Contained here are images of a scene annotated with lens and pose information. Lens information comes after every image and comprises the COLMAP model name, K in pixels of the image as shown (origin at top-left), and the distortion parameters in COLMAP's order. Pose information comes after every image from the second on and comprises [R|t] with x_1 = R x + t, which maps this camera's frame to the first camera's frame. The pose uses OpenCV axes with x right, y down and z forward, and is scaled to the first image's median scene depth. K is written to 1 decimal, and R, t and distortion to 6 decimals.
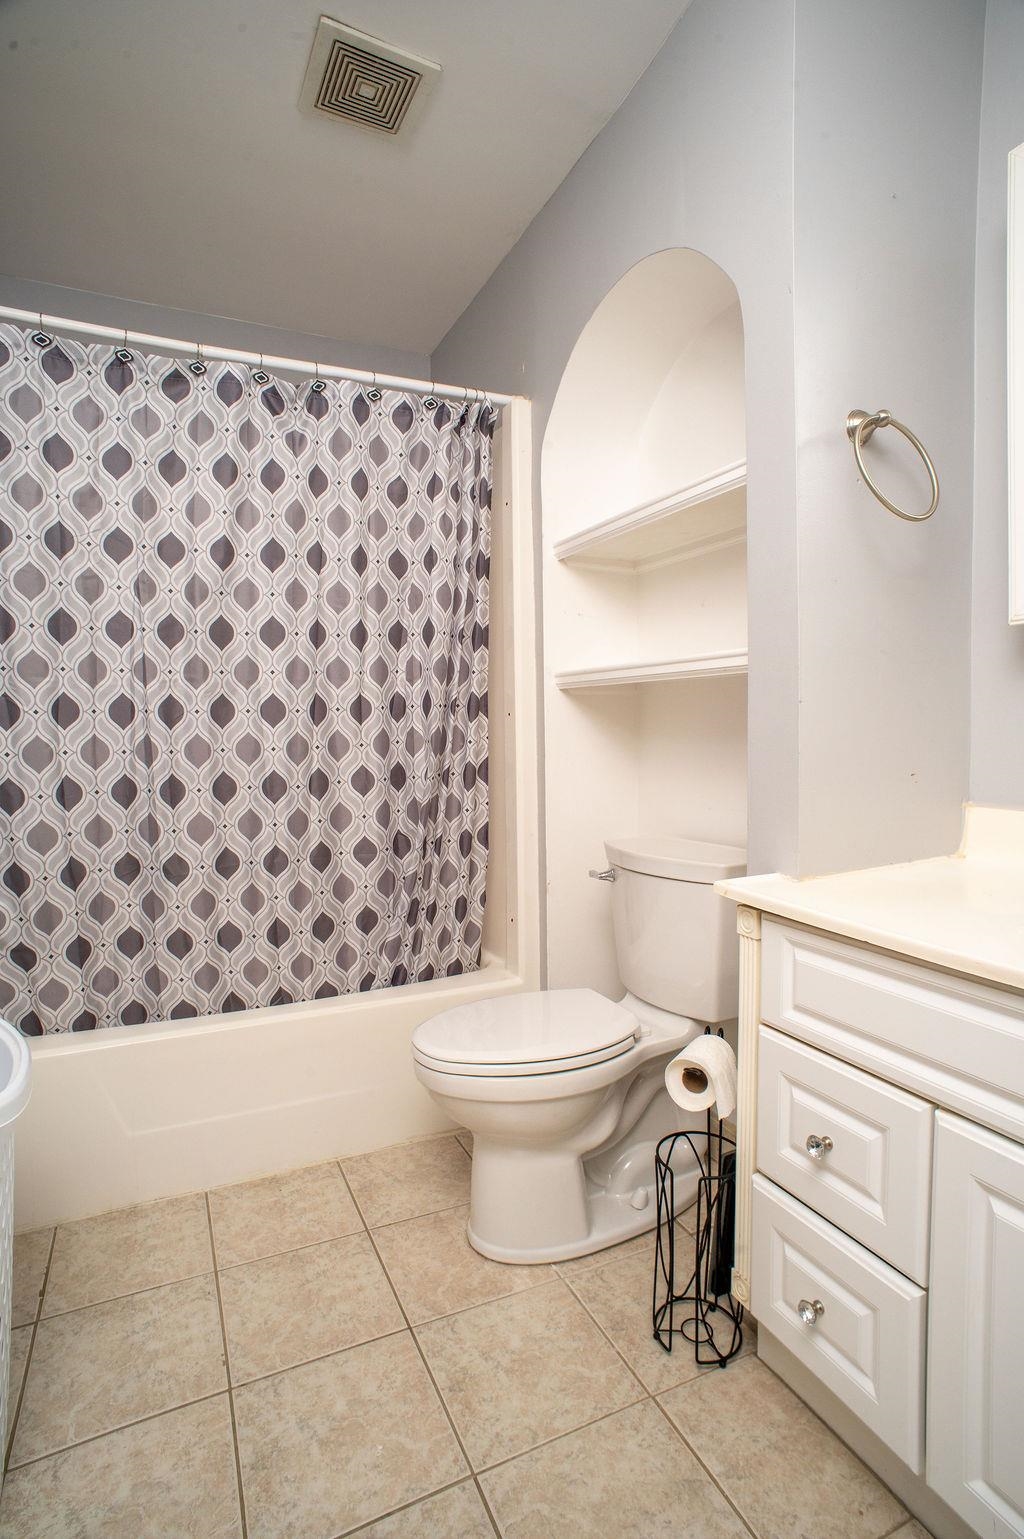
lens RADIAL K [[781.0, 0, 510.8], [0, 781.0, 764.8], [0, 0, 1]] dist [-0.003061, -0.000259]
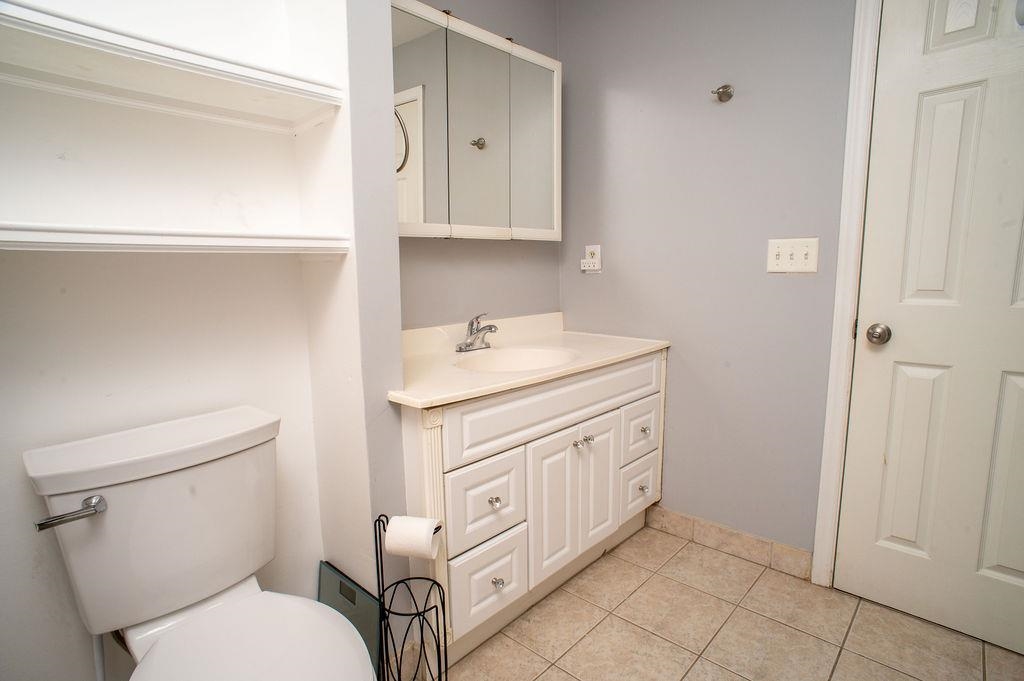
lens RADIAL K [[519.6, 0, 511.3], [0, 519.6, 342.3], [0, 0, 1]] dist [-0.003061, -0.000259]
pose [[-0.346742, -0.139916, 0.927466, -0.797837], [0.054202, 0.984170, 0.168734, -0.129026], [-0.936393, 0.108778, -0.333669, 1.396898]]
